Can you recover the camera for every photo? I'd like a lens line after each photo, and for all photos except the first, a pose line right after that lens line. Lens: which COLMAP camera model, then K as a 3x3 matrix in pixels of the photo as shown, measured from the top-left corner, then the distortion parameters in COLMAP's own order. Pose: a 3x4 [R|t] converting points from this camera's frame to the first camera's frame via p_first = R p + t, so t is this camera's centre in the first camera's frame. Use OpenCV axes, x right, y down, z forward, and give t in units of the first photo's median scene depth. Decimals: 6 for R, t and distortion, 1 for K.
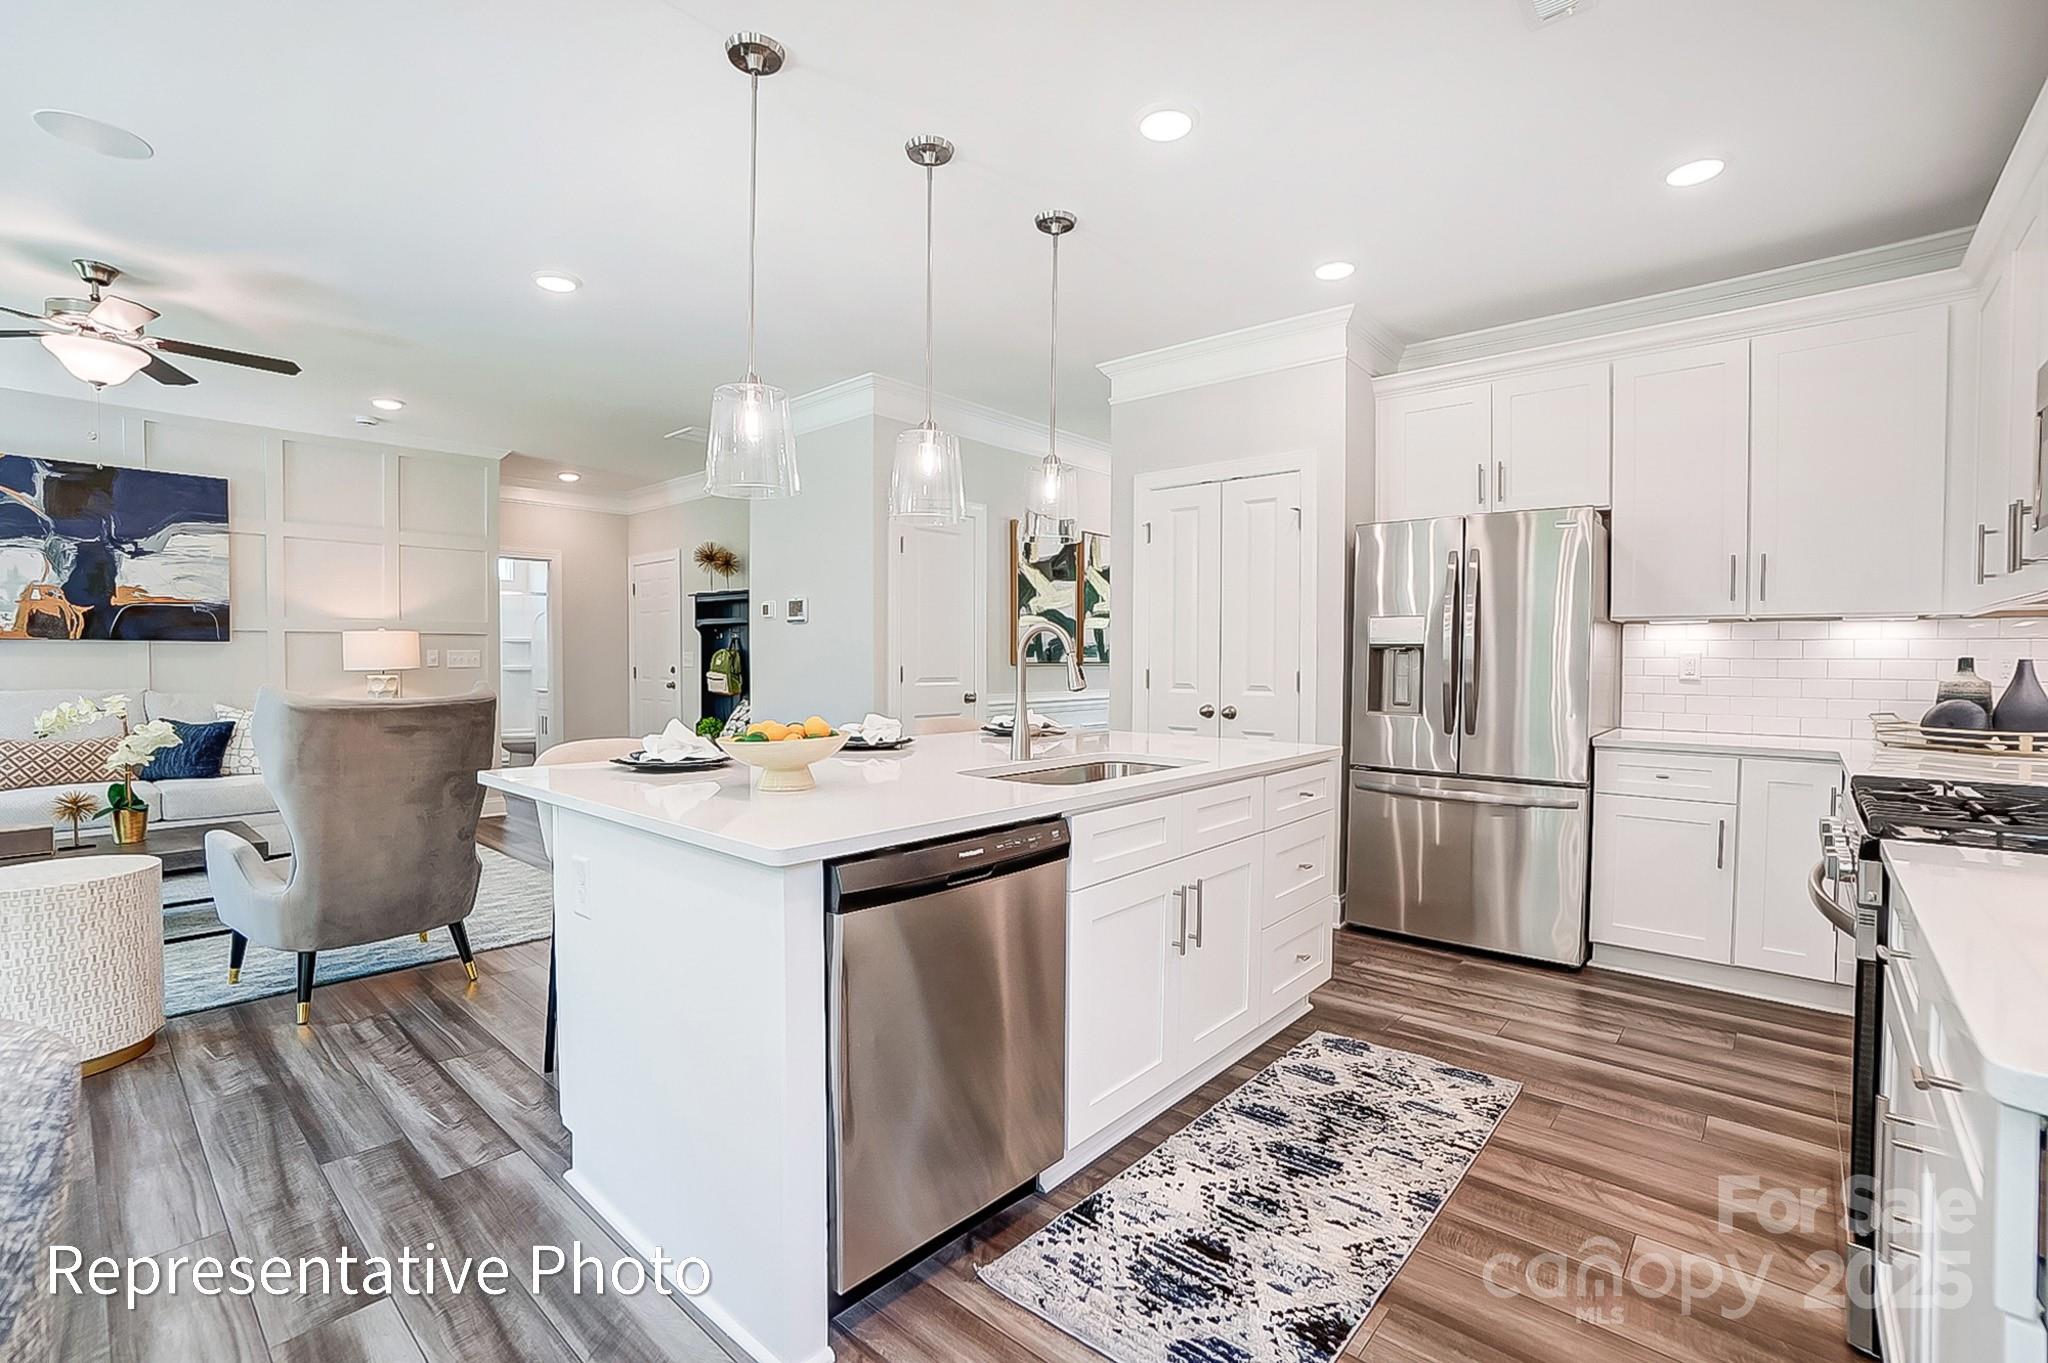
lens RADIAL K [[904.4, 0, 1024.0], [0, 904.4, 681.5], [0, 0, 1]] dist [-0.084451, 0.035153]
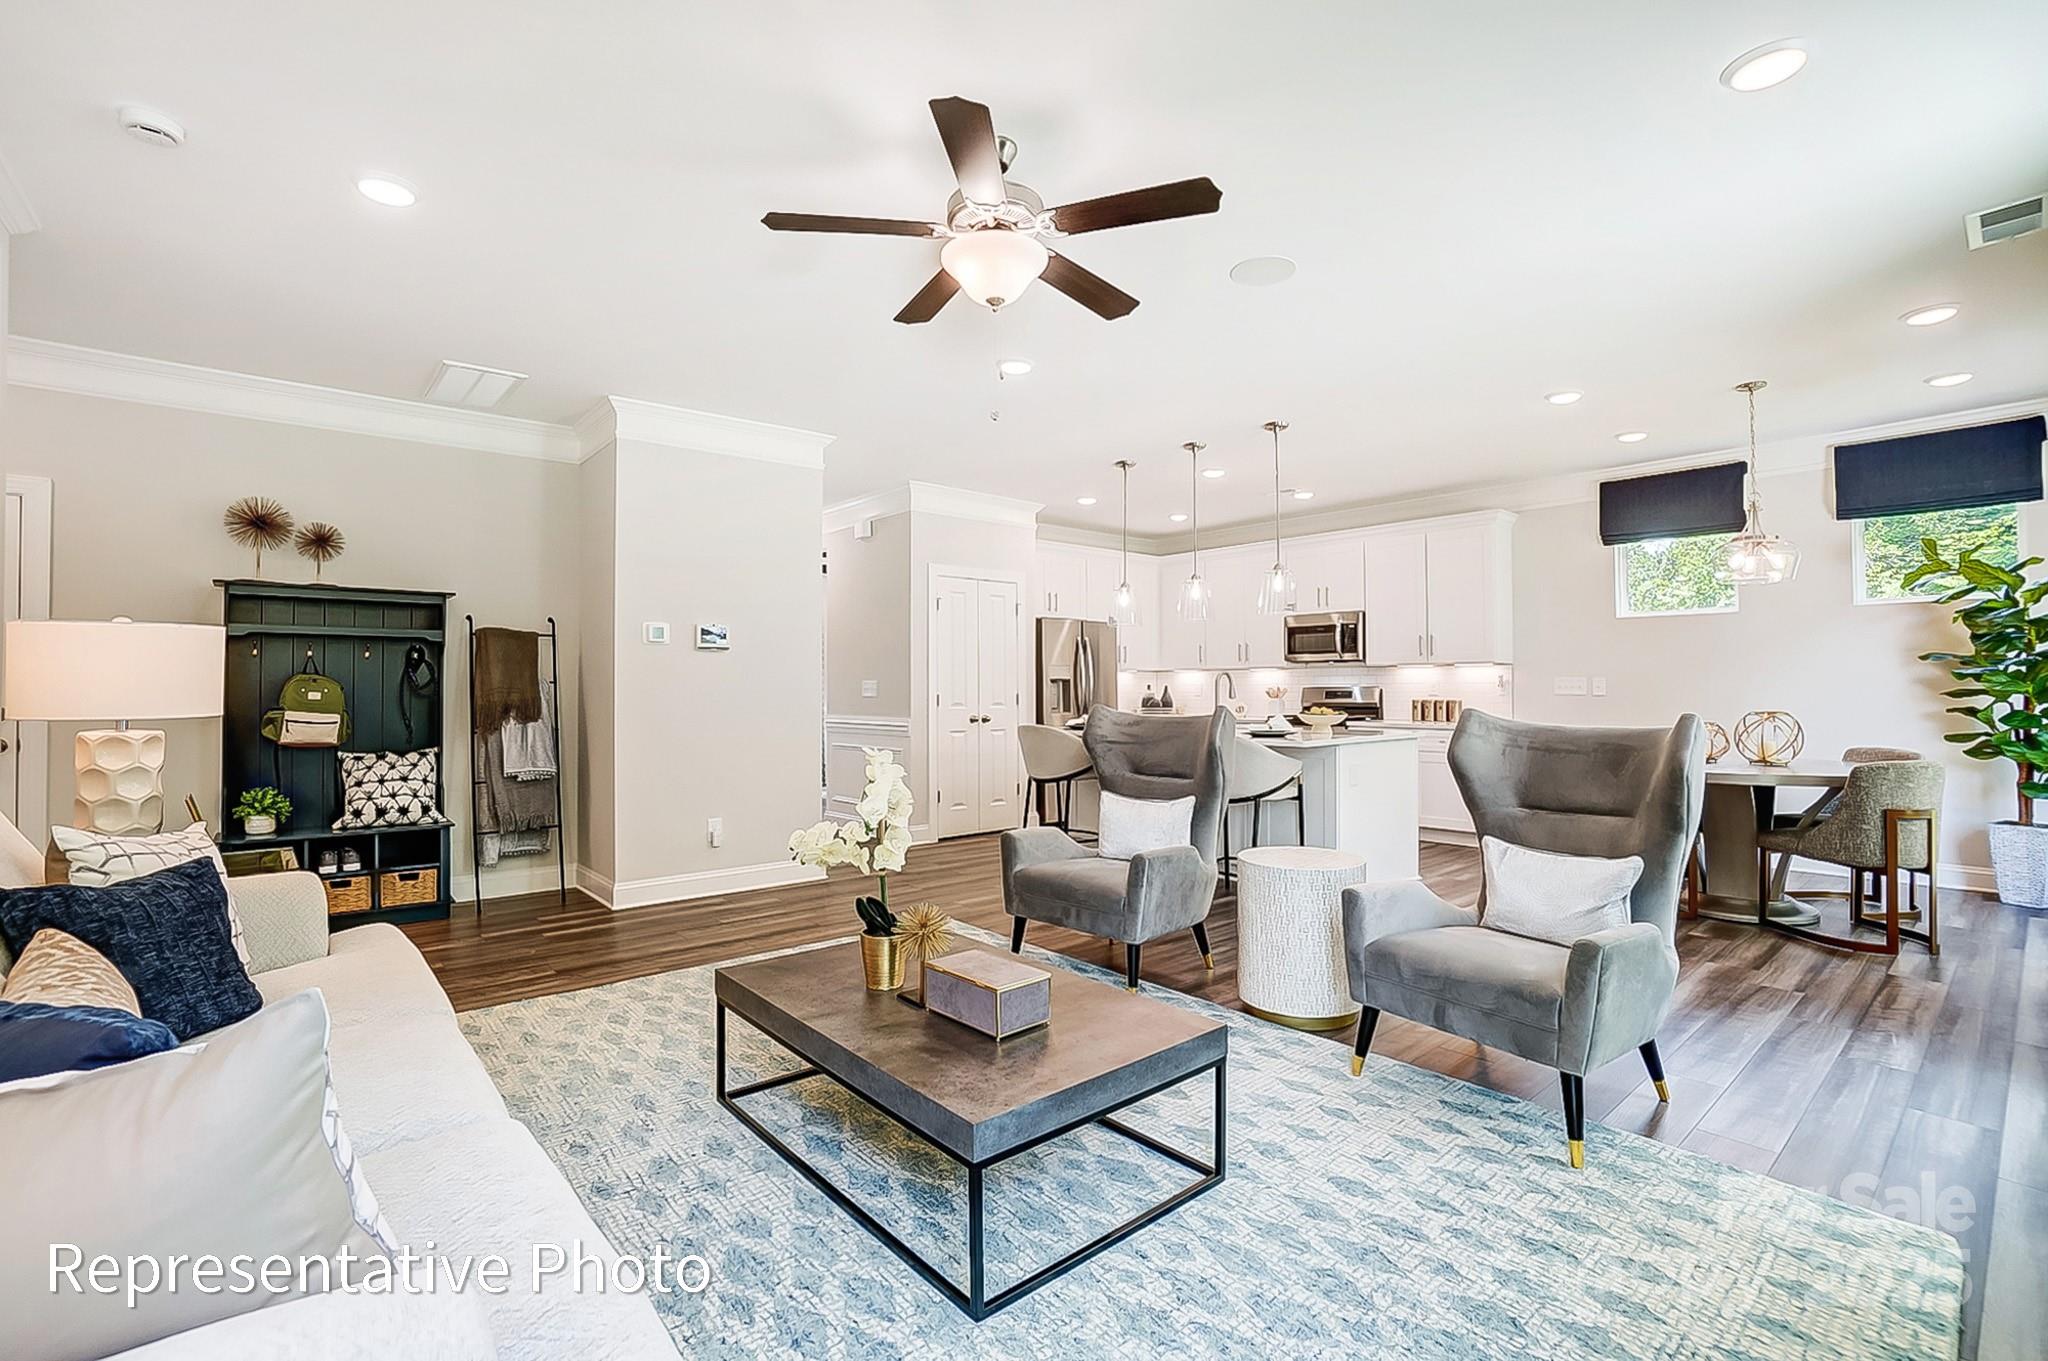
lens RADIAL K [[904.4, 0, 1024.0], [0, 904.4, 680.5], [0, 0, 1]] dist [-0.084451, 0.035153]
pose [[0.143789, 0.004968, 0.989596, -1.235916], [0.032832, 0.999413, -0.009788, -0.015335], [-0.989064, 0.033898, 0.143542, 0.601067]]
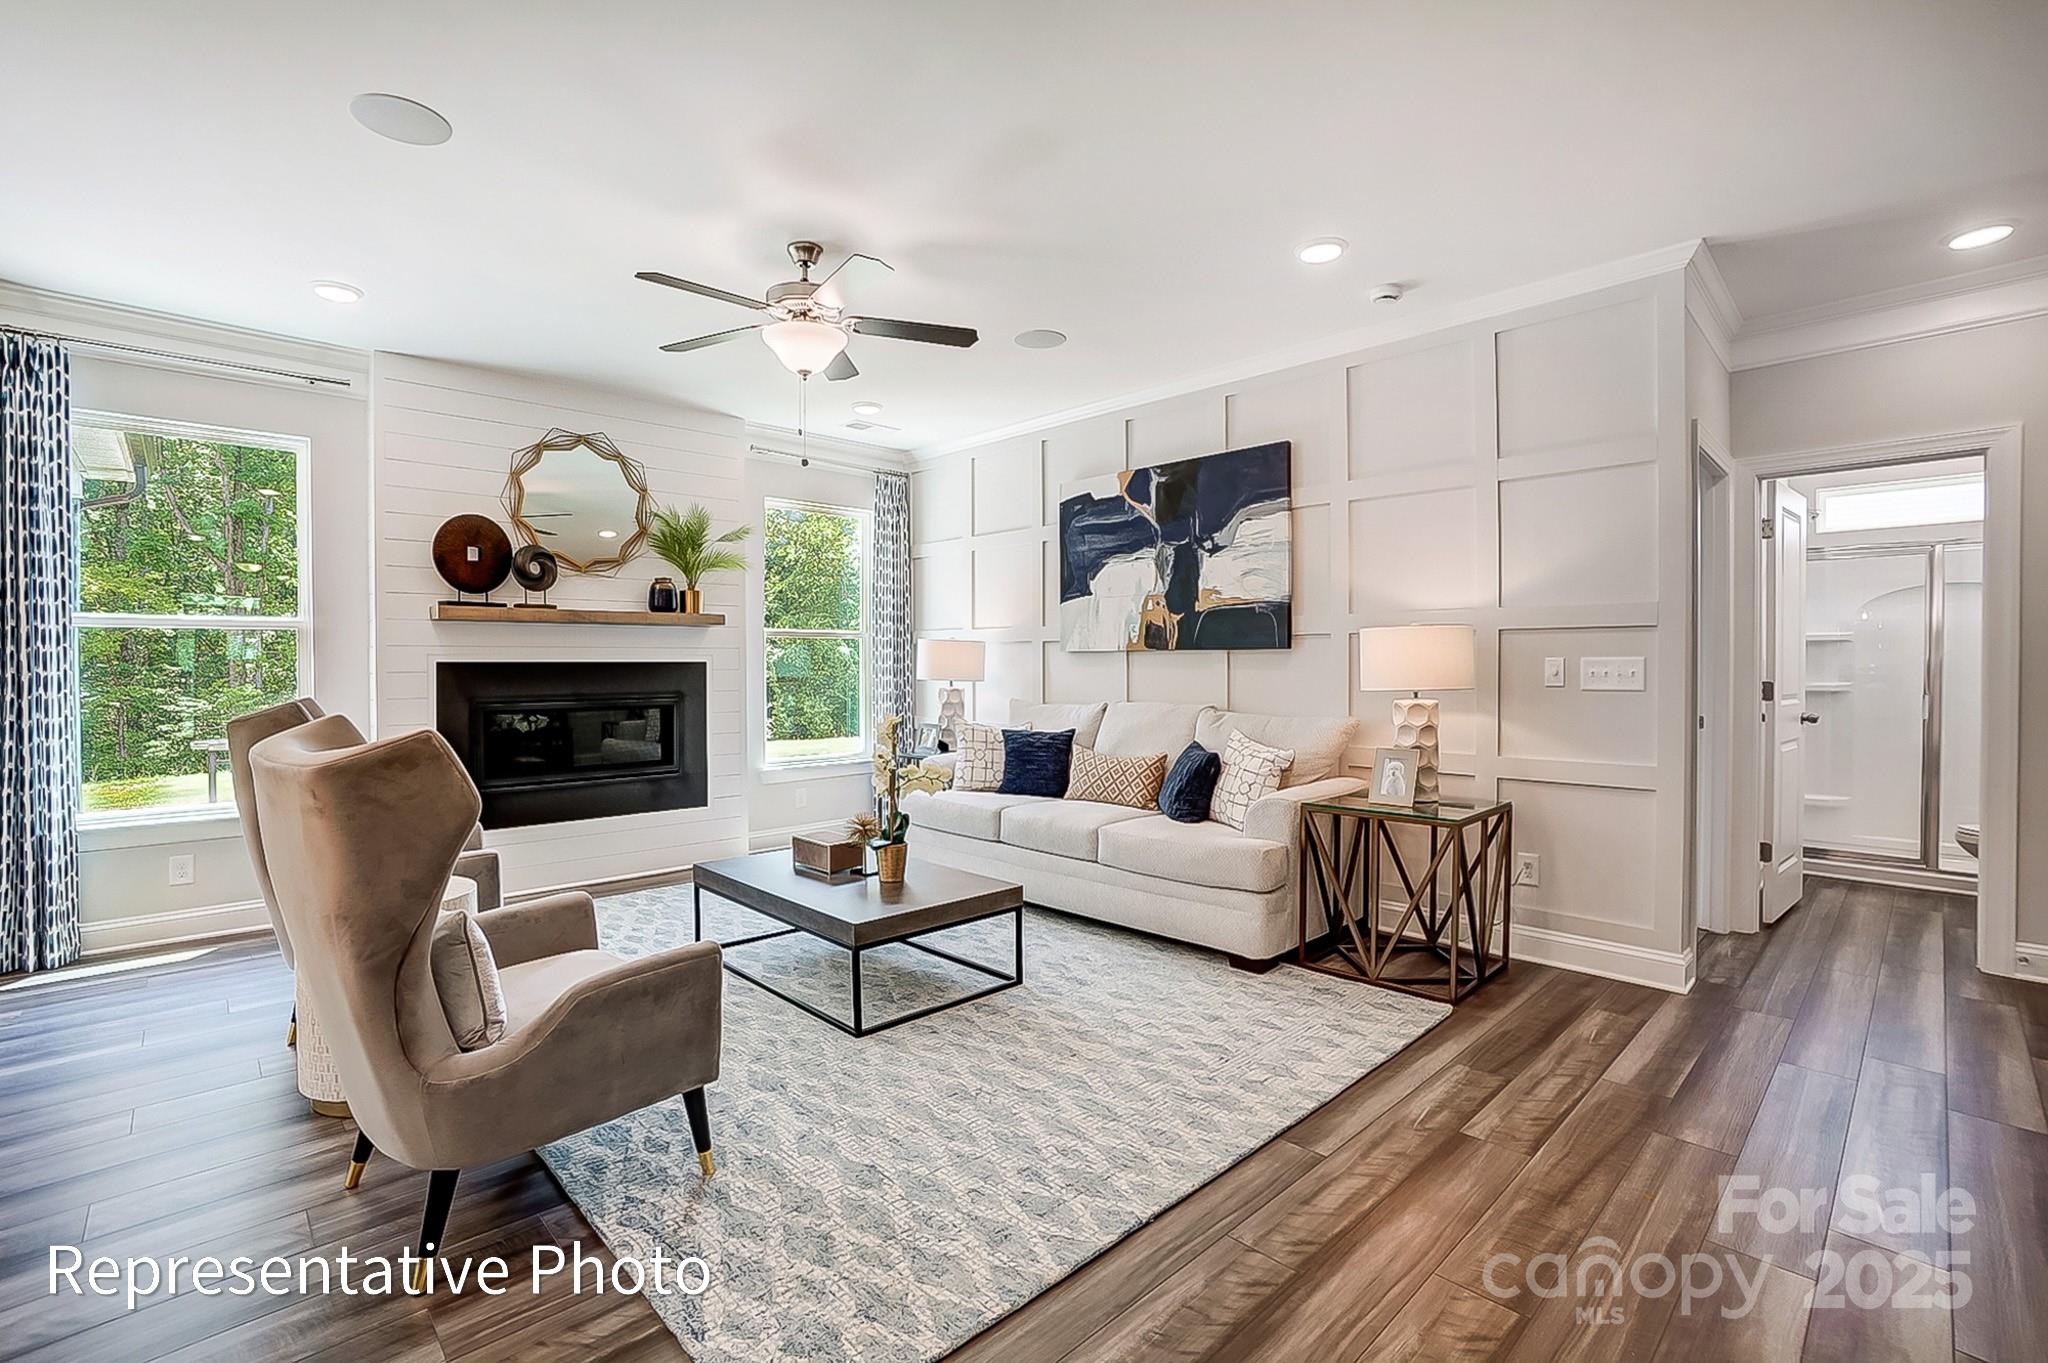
lens RADIAL K [[904.4, 0, 1024.0], [0, 904.4, 681.5], [0, 0, 1]] dist [-0.084451, 0.035153]
pose [[-0.087580, 0.013299, -0.996069, -0.106182], [-0.027063, 0.999510, 0.015724, -0.025341], [0.995790, 0.028334, -0.087177, 0.904308]]
